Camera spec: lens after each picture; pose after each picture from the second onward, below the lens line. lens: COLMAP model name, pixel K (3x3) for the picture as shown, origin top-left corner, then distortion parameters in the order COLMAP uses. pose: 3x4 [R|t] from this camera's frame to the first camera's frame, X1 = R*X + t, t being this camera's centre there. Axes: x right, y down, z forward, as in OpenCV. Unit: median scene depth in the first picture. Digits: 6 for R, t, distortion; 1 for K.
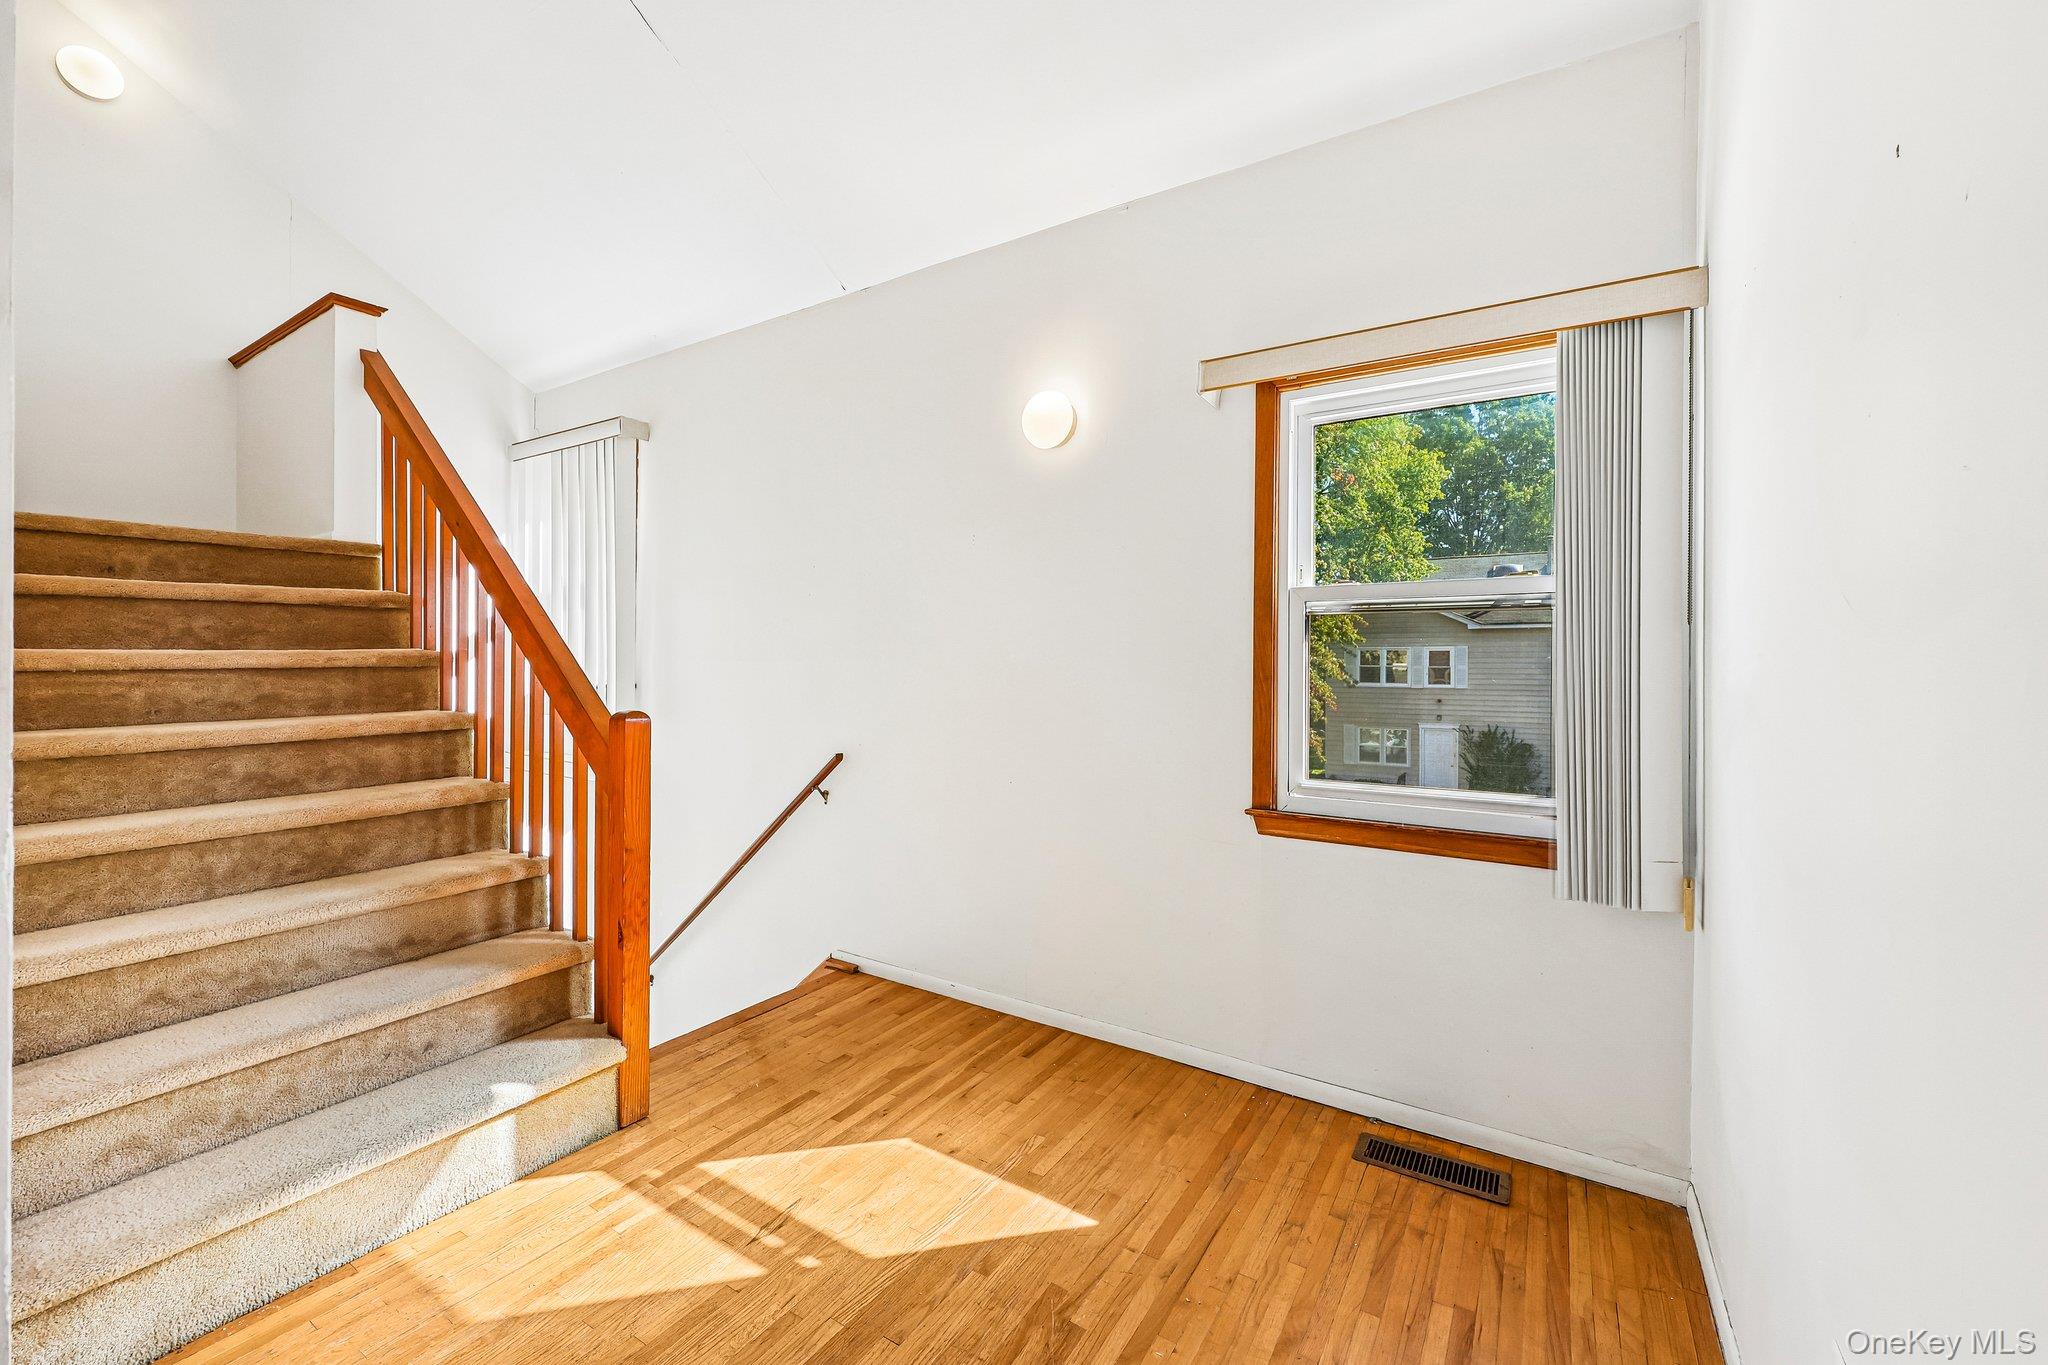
lens RADIAL K [[834.8, 0, 1031.4], [0, 834.8, 670.1], [0, 0, 1]] dist [-0.000136, 0.001318]
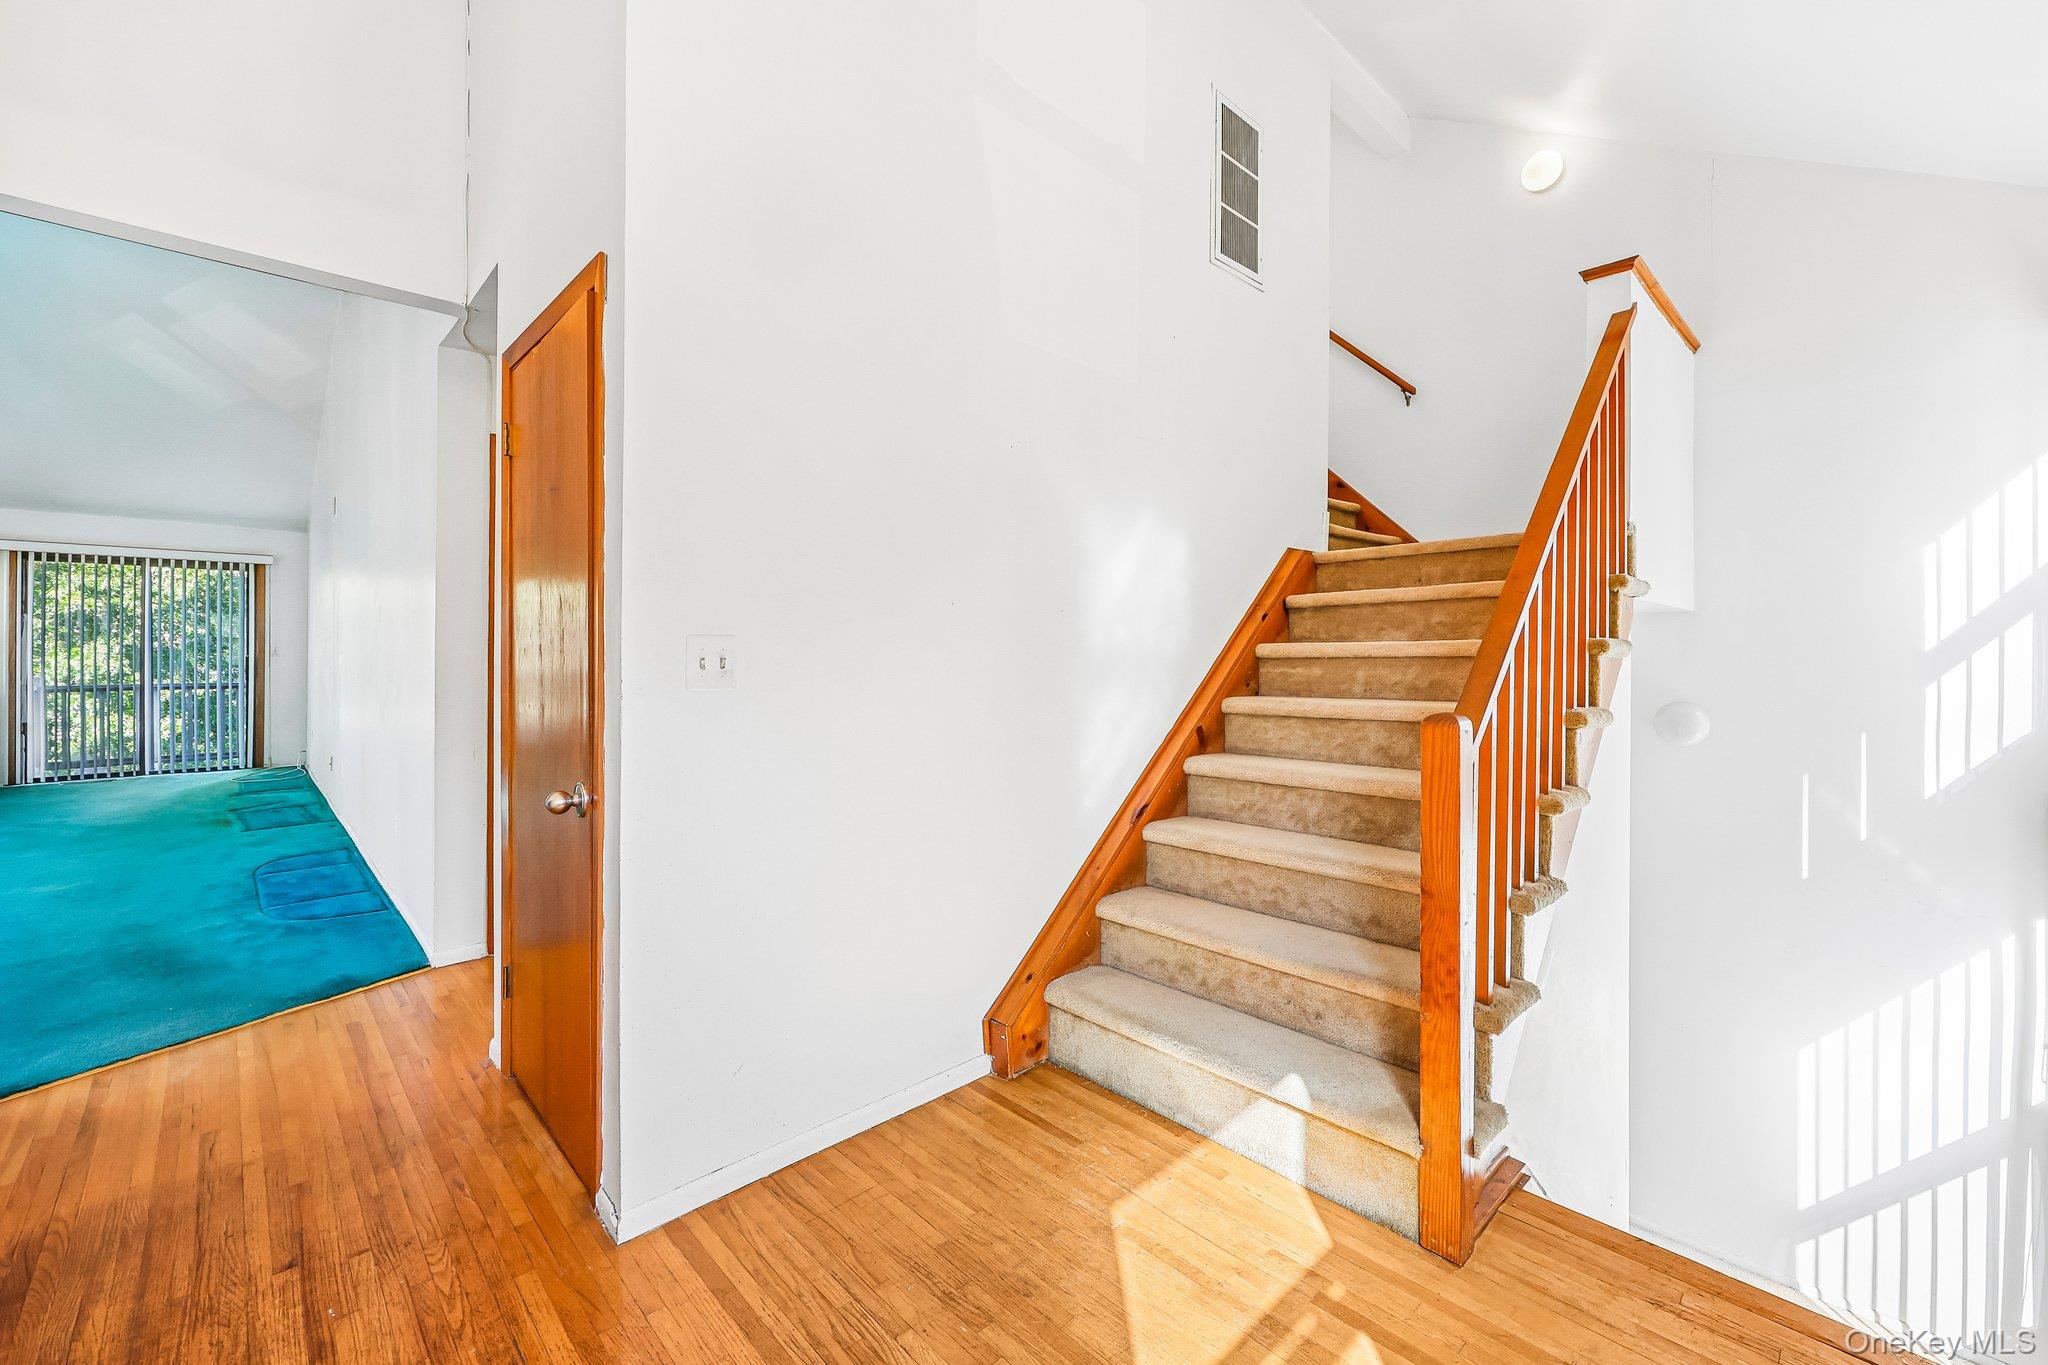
lens RADIAL K [[834.8, 0, 1018.4], [0, 834.8, 652.3], [0, 0, 1]] dist [-0.000136, 0.001318]
pose [[-0.252391, -0.005605, -0.967609, 0.390336], [-0.006433, 0.999971, -0.004114, -0.000463], [0.967604, 0.005187, -0.252419, 0.890441]]
